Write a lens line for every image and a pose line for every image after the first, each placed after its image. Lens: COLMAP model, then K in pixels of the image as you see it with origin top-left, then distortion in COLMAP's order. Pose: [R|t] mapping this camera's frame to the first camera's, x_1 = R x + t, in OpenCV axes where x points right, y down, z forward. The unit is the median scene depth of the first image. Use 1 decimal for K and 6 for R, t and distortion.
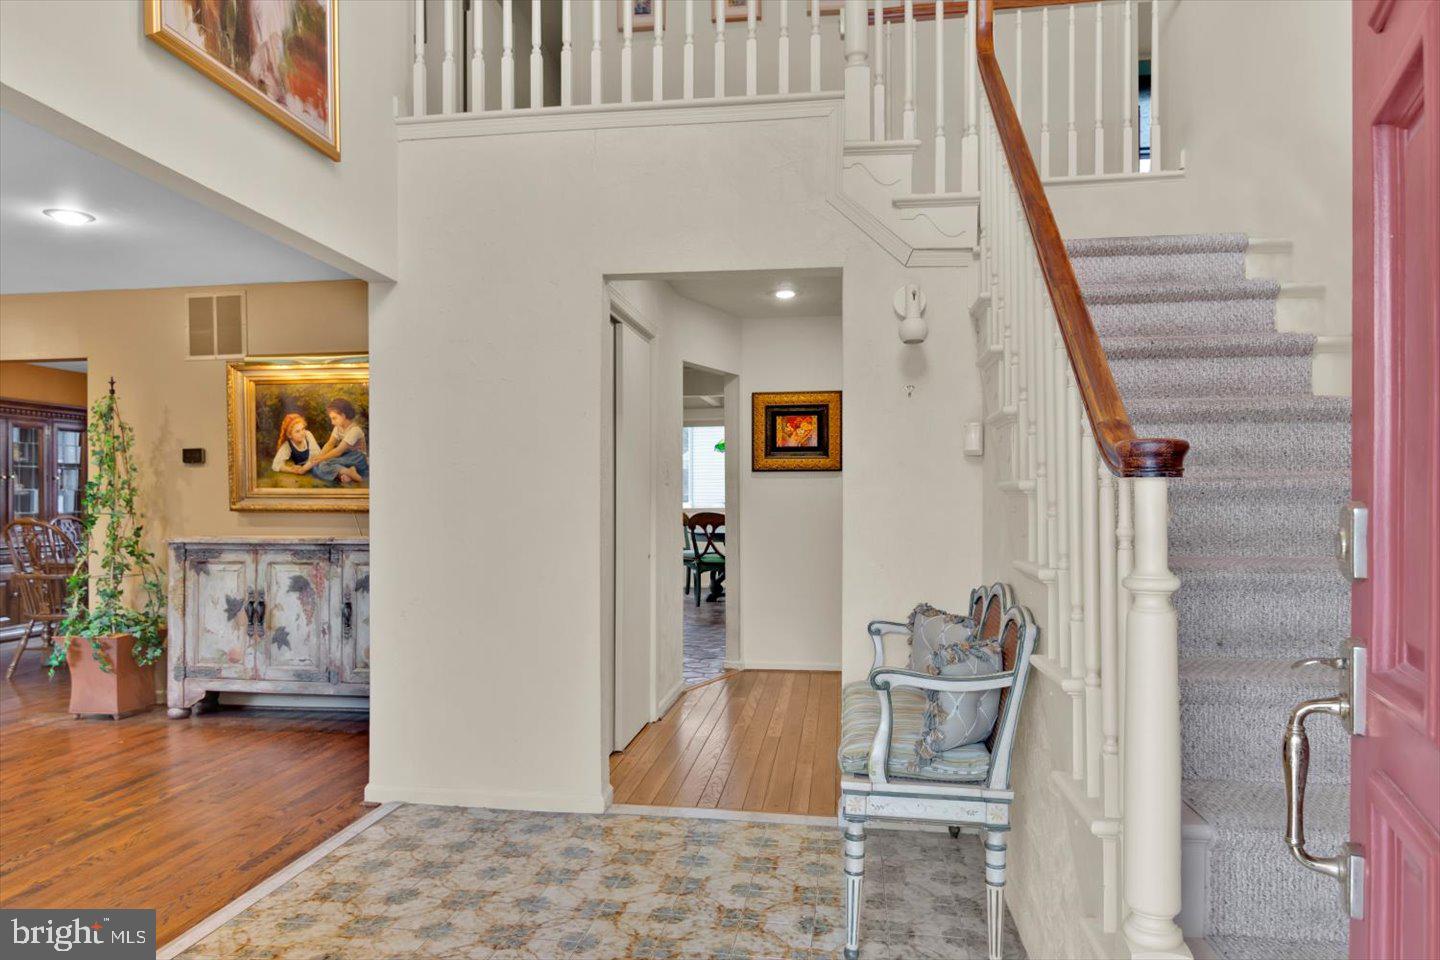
lens RADIAL K [[893.8, 0, 698.0], [0, 893.8, 496.0], [0, 0, 1]] dist [-0.005452, -0.005058]
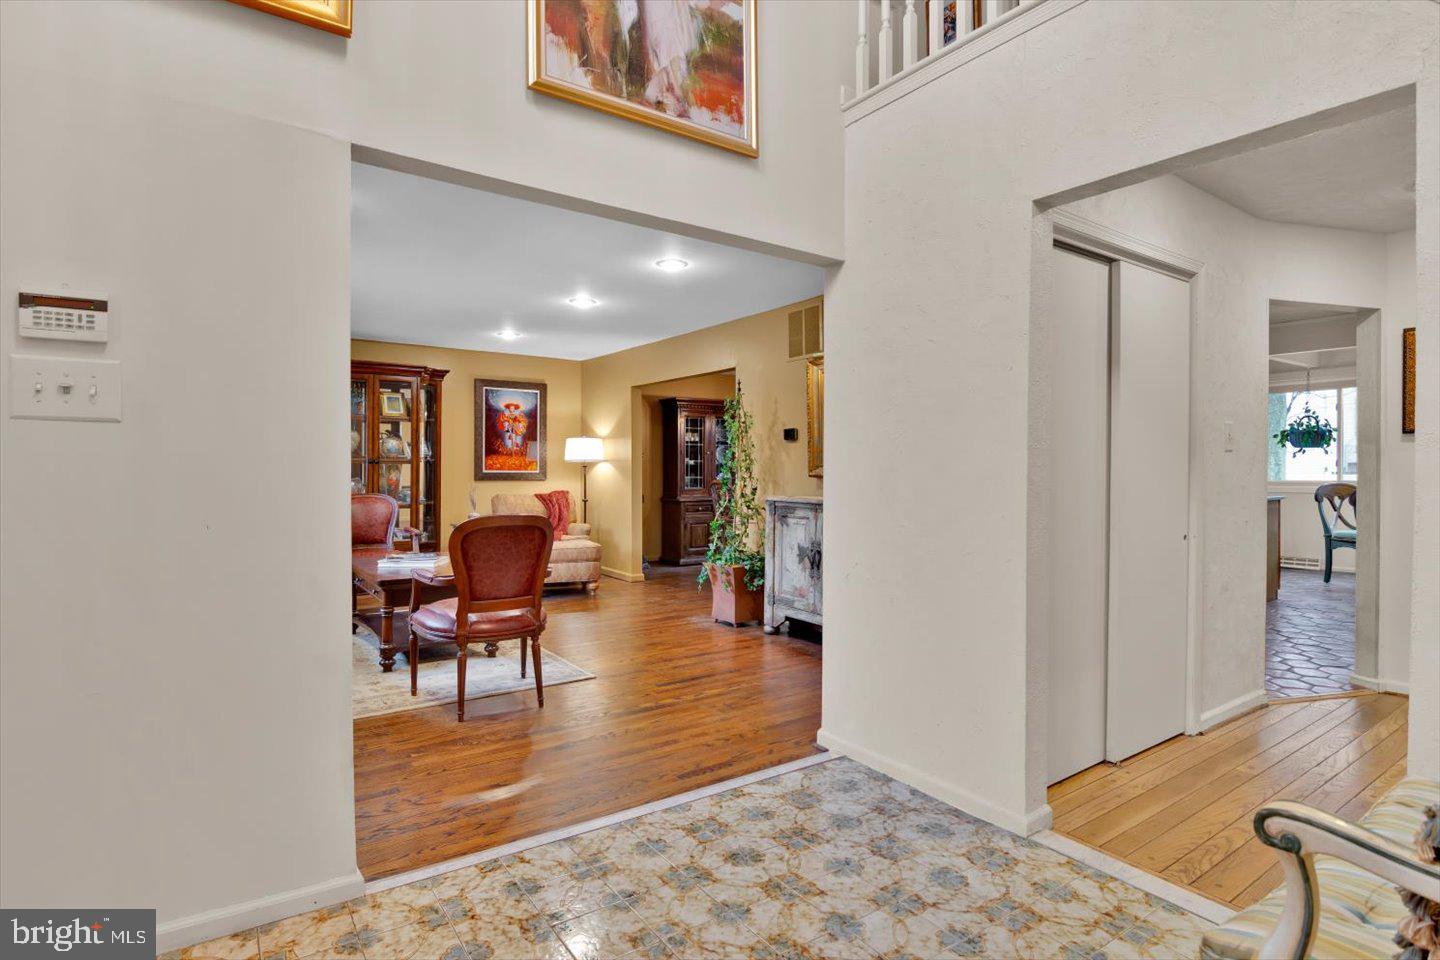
lens RADIAL K [[706.4, 0, 726.7], [0, 706.4, 475.0], [0, 0, 1]] dist [-0.012967, 0.001978]
pose [[0.691748, 0.011461, -0.722048, 0.179586], [-0.002368, 0.999905, 0.013602, 0.001033], [0.722135, -0.007700, 0.691709, 0.338783]]
